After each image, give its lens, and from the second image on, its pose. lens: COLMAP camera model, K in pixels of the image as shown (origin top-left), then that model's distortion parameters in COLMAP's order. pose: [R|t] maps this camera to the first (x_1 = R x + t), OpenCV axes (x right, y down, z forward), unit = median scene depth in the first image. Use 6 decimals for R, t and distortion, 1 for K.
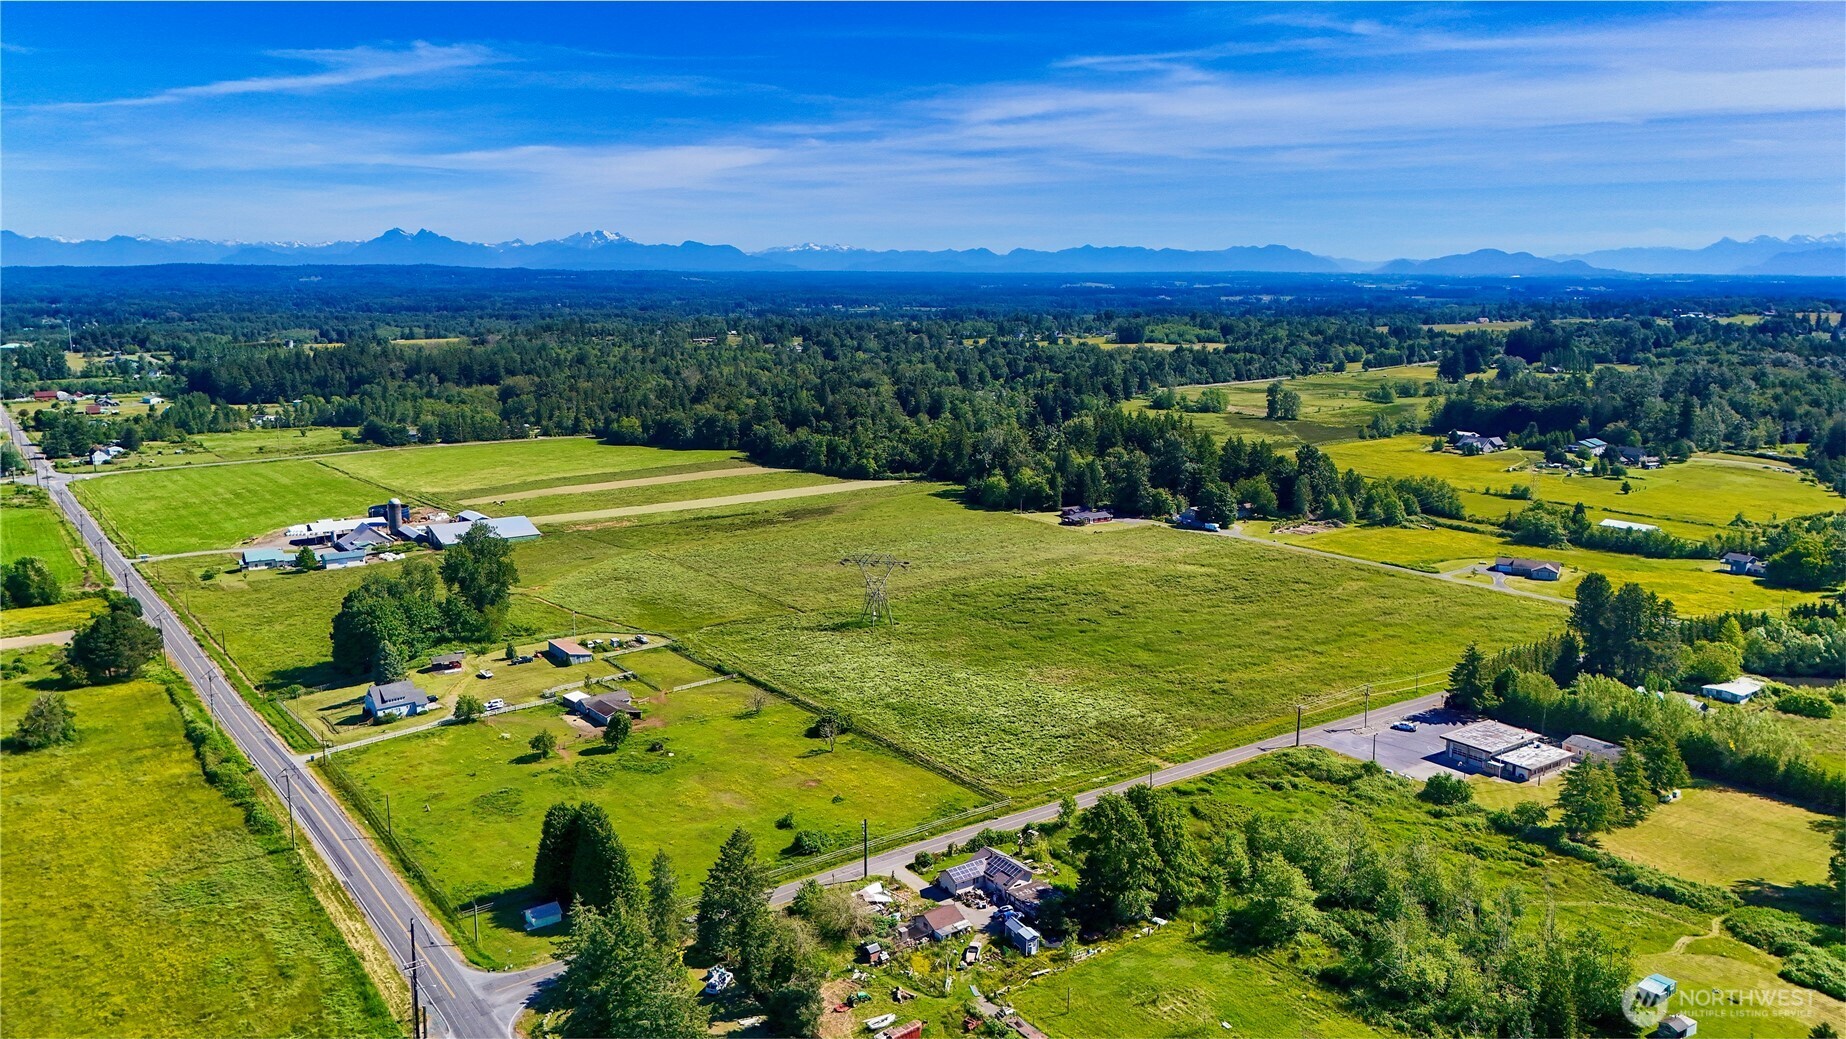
lens RADIAL K [[1367.6, 0, 923.0], [0, 1367.6, 519.5], [0, 0, 1]] dist [0.073555, -0.059947]
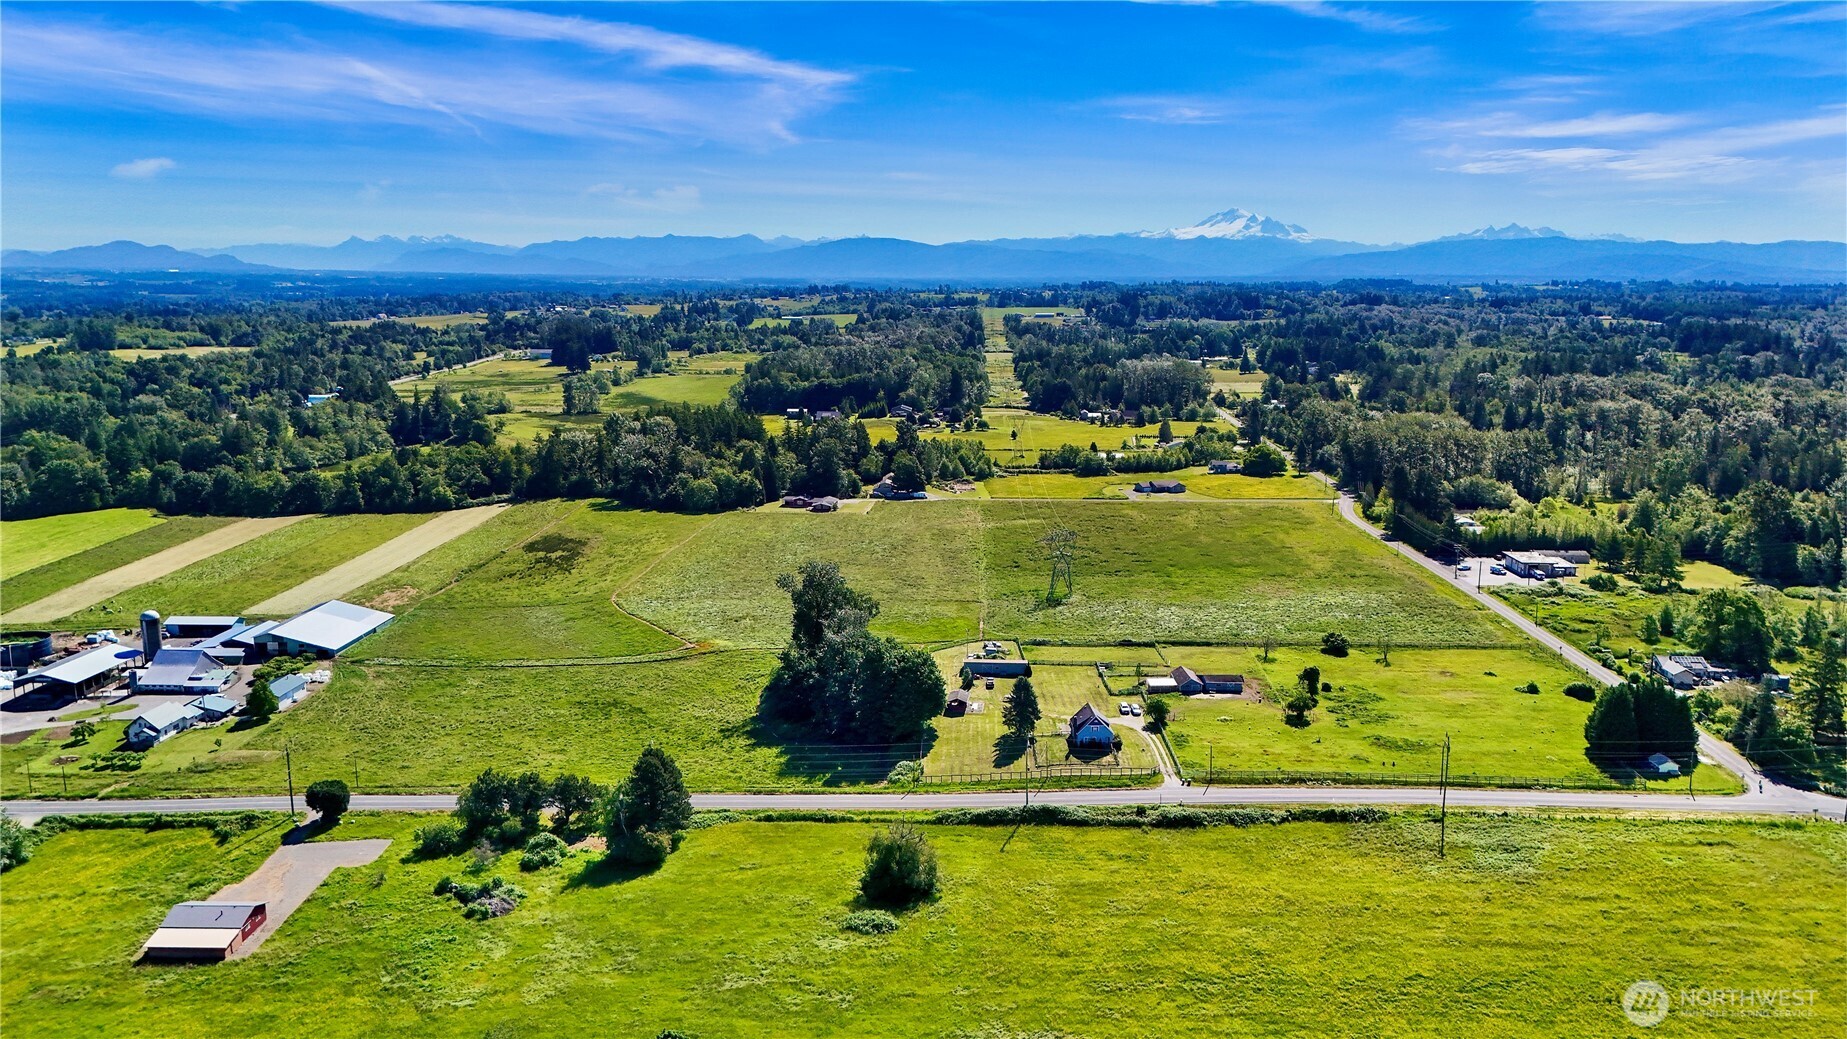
lens RADIAL K [[1368.4, 0, 923.5], [0, 1368.4, 519.5], [0, 0, 1]] dist [0.073555, -0.059947]
pose [[0.610398, -0.141684, 0.779320, -0.875945], [0.138824, 0.987779, 0.070850, -0.070738], [-0.779835, 0.064942, 0.622607, 0.361770]]
